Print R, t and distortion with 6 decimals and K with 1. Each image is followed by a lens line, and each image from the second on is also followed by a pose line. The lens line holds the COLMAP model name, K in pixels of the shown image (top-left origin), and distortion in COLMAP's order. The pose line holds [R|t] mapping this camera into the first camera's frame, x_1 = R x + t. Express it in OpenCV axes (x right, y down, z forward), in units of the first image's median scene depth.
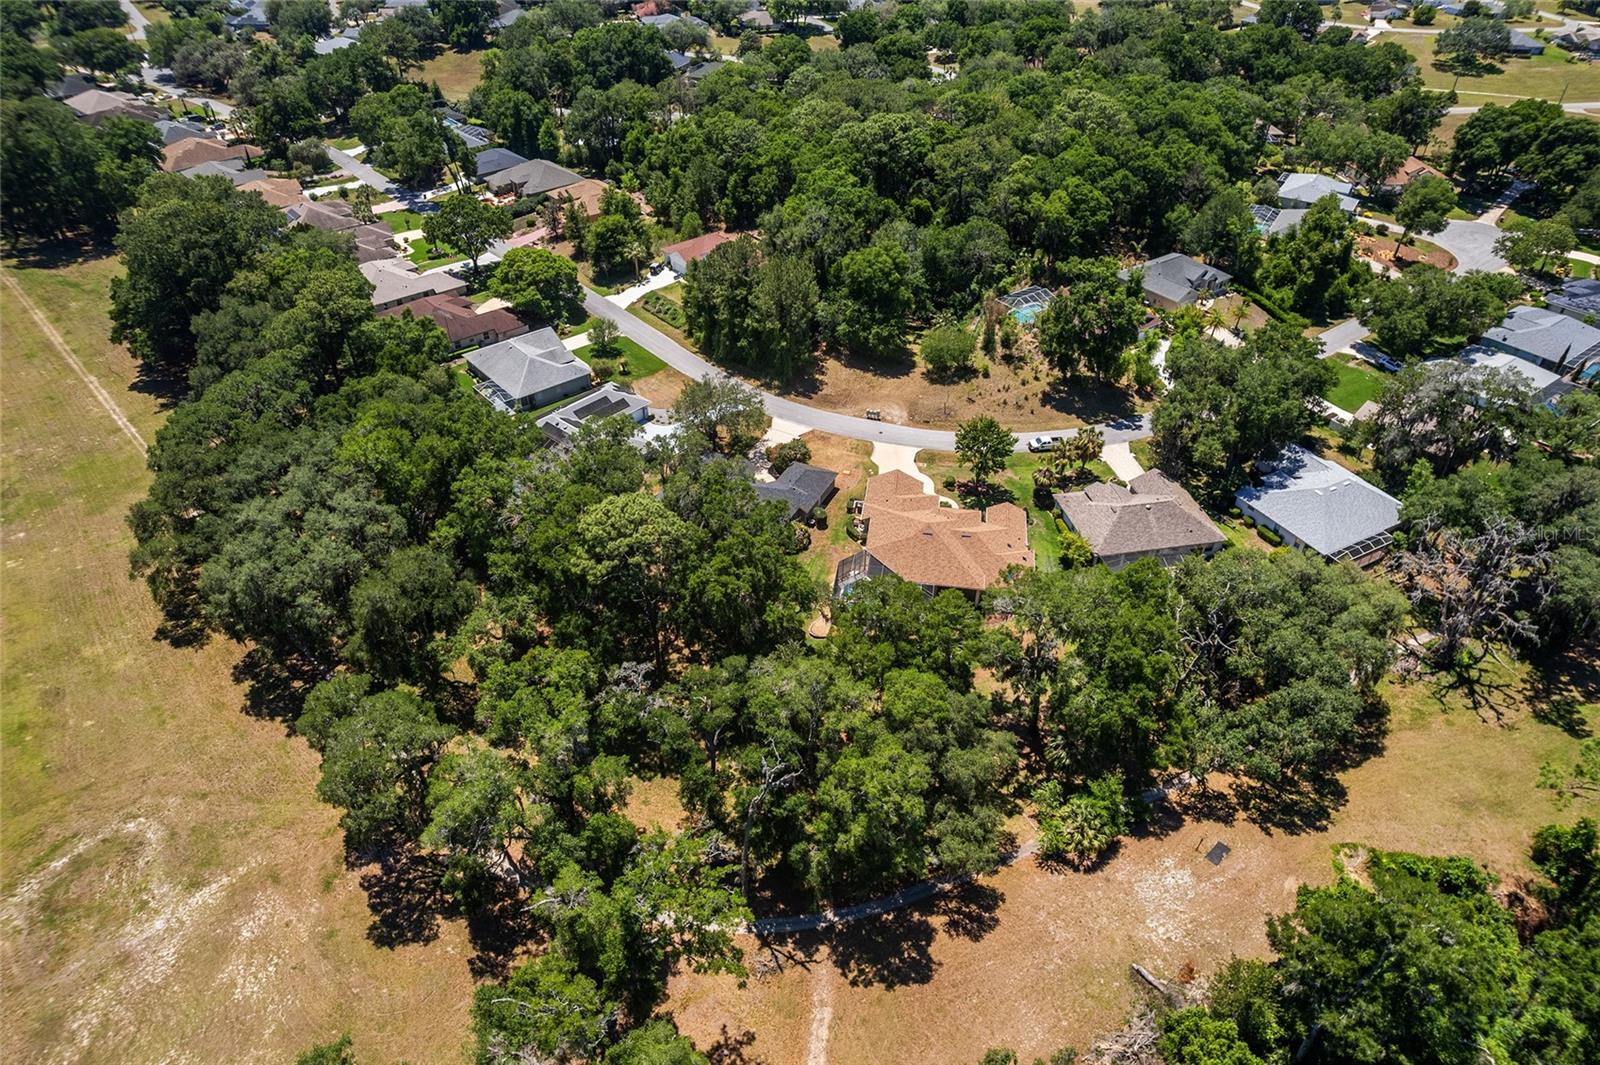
lens RADIAL K [[1031.1, 0, 810.0], [0, 1031.1, 539.1], [0, 0, 1]] dist [-0.081241, 0.073041]
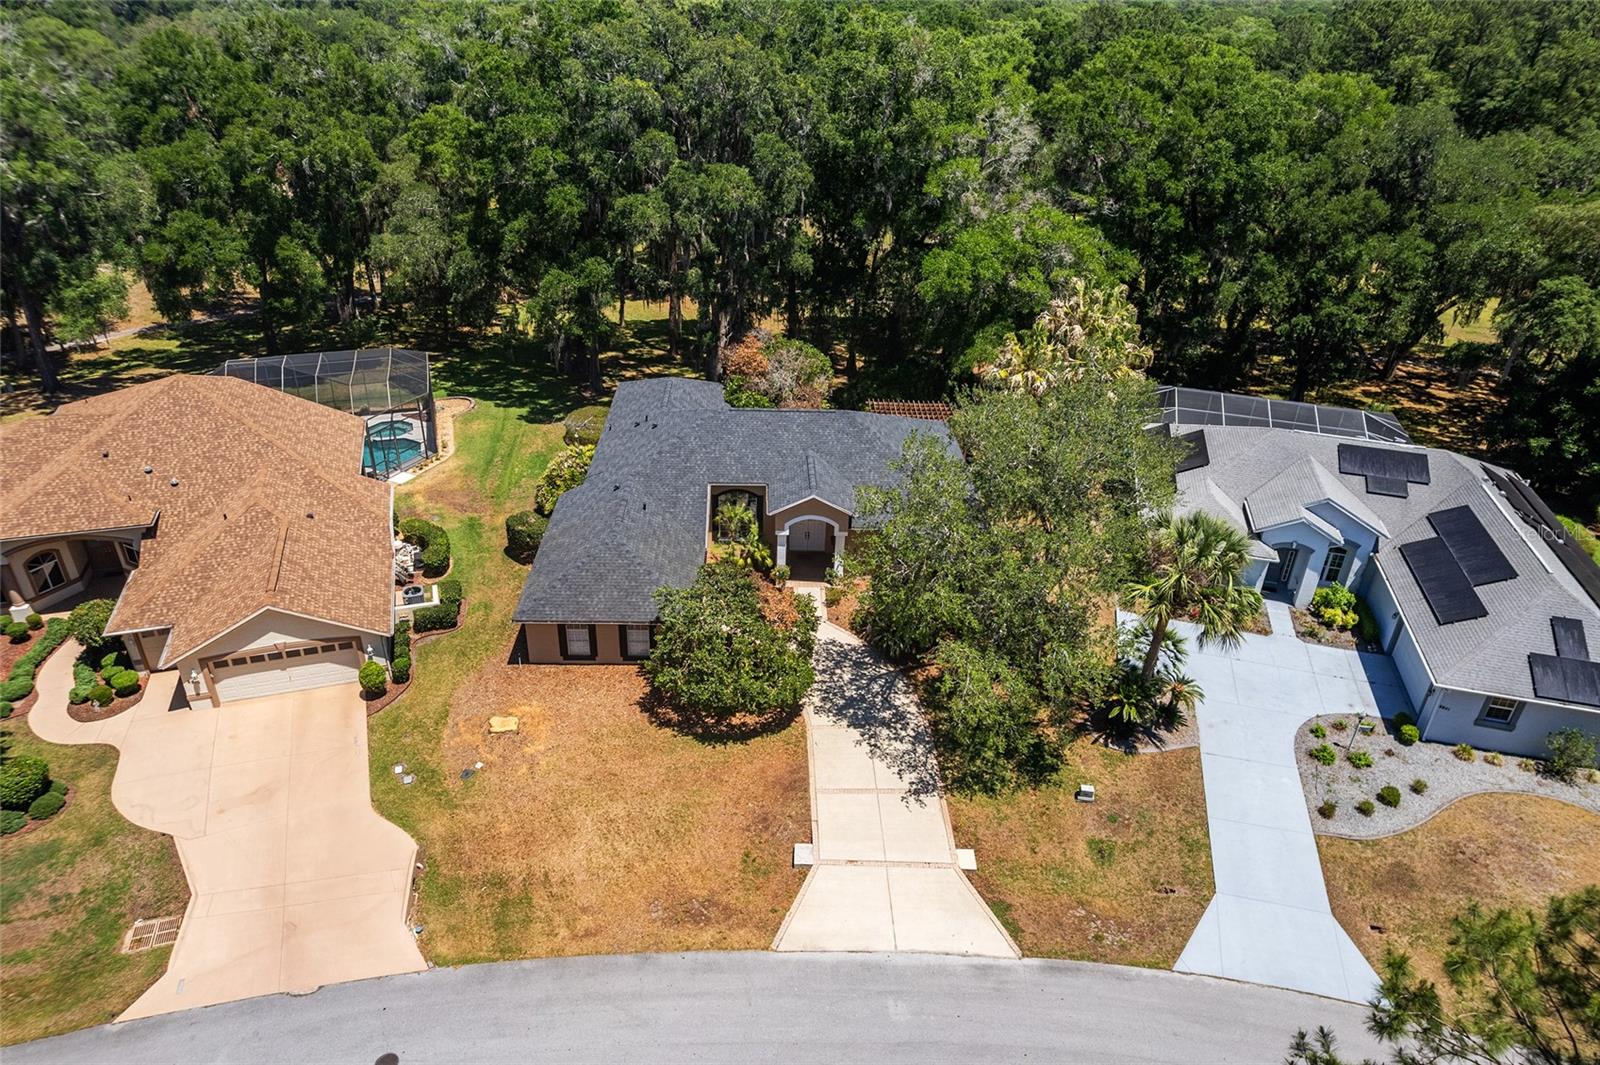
lens RADIAL K [[1031.1, 0, 804.1], [0, 1031.1, 543.1], [0, 0, 1]] dist [-0.081241, 0.073041]
pose [[-0.891034, 0.179398, -0.416983, 0.058483], [-0.314490, 0.418455, 0.852051, -0.280358], [0.327345, 0.890343, -0.316439, 0.944994]]
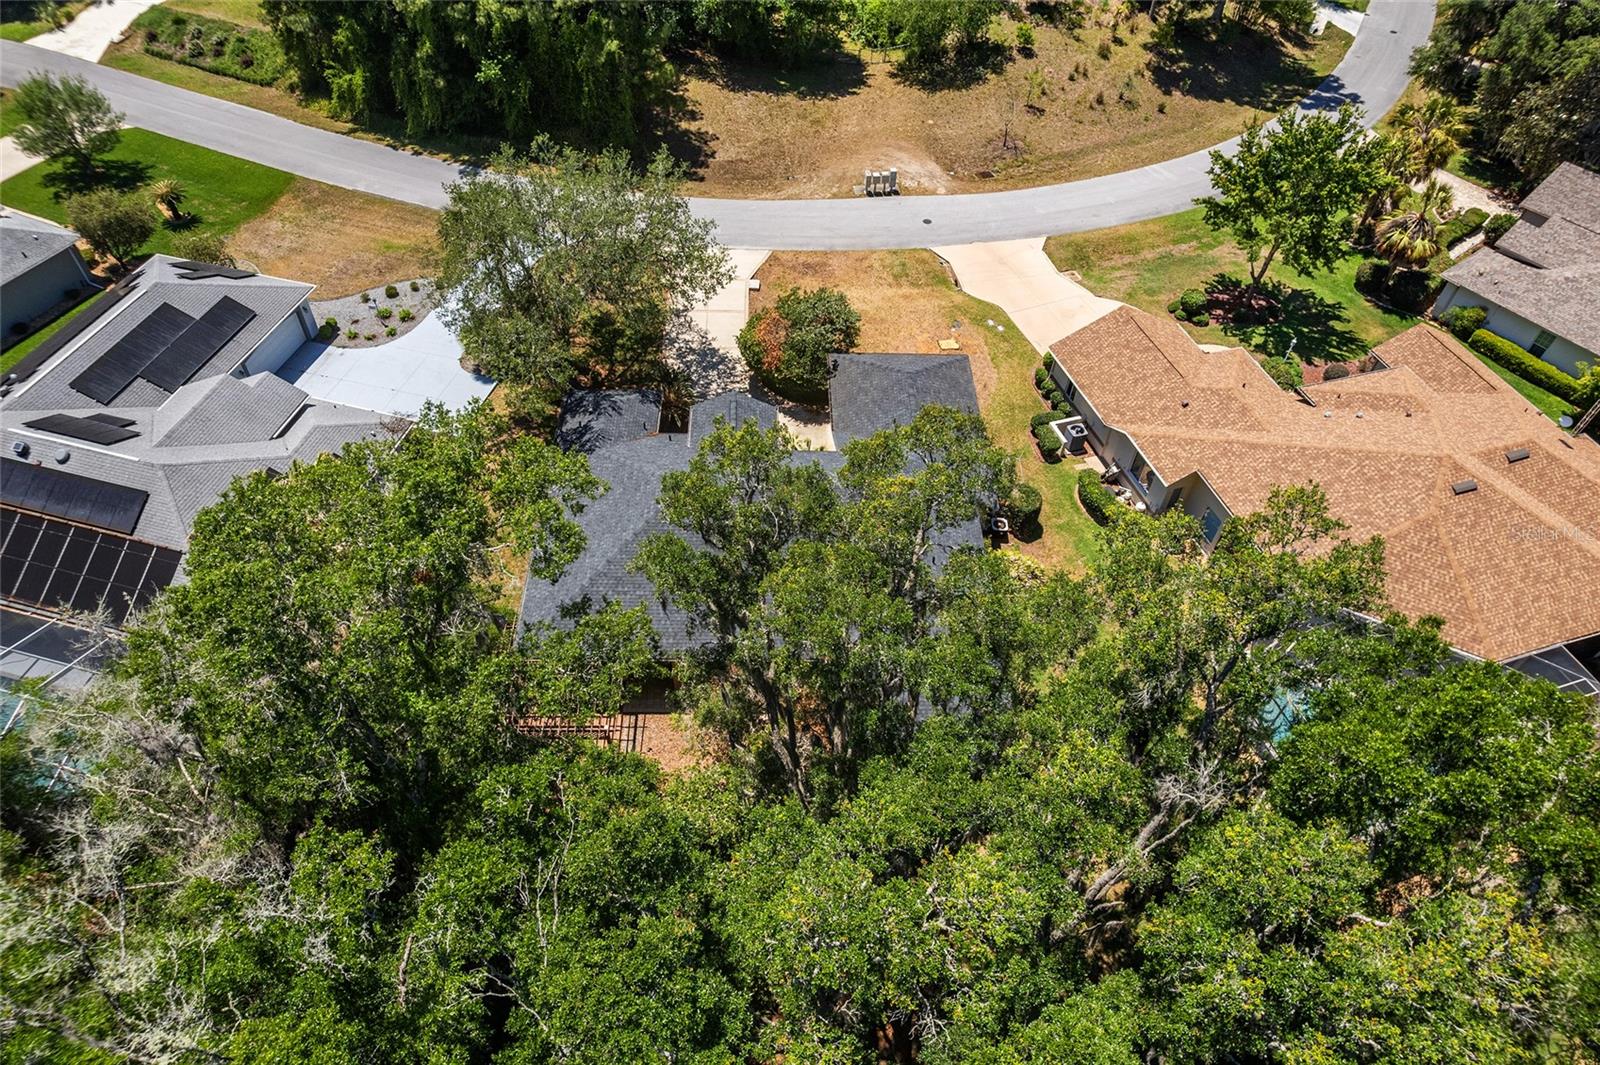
lens RADIAL K [[1031.1, 0, 807.6], [0, 1031.1, 542.6], [0, 0, 1]] dist [-0.081241, 0.073041]
pose [[0.895894, -0.320813, 0.307331, -0.131676], [0.250209, 0.935981, 0.247660, -0.091651], [-0.367109, -0.144980, 0.918810, 0.592490]]
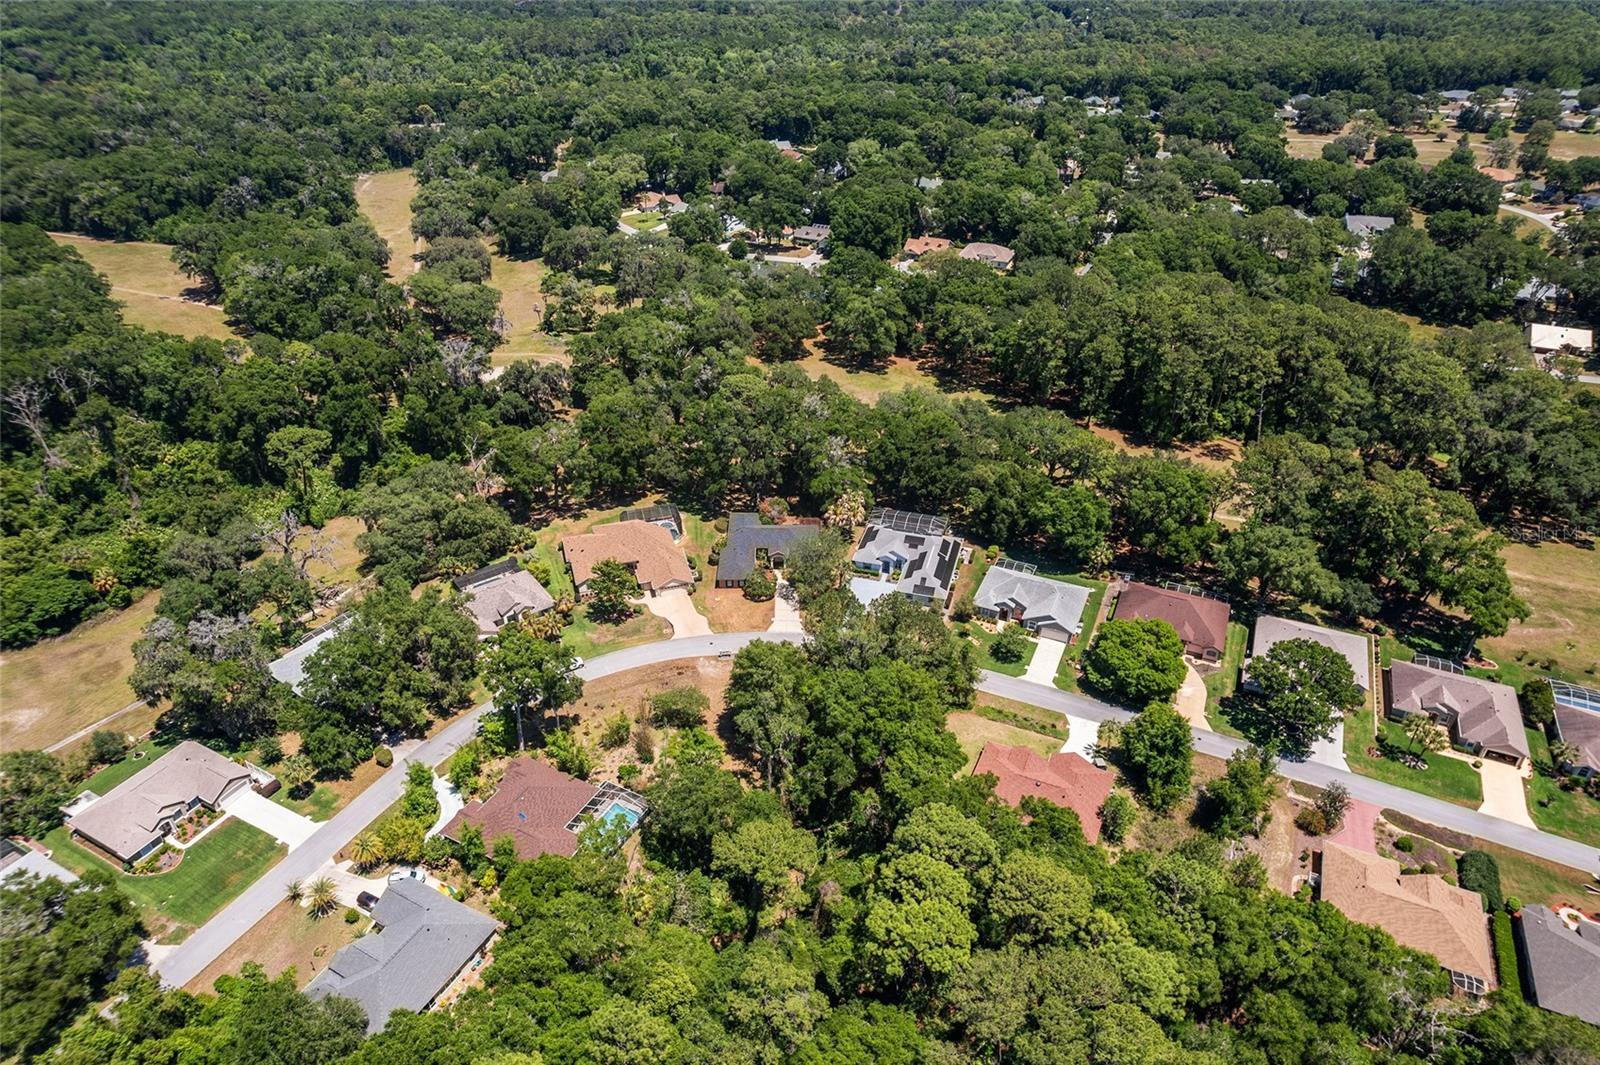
lens RADIAL K [[1031.1, 0, 808.7], [0, 1031.1, 549.9], [0, 0, 1]] dist [-0.081241, 0.073041]
pose [[-0.903375, 0.213661, -0.371837, 0.357501], [-0.277997, 0.368453, 0.887108, -1.134293], [0.326545, 0.904761, -0.273454, 1.189155]]
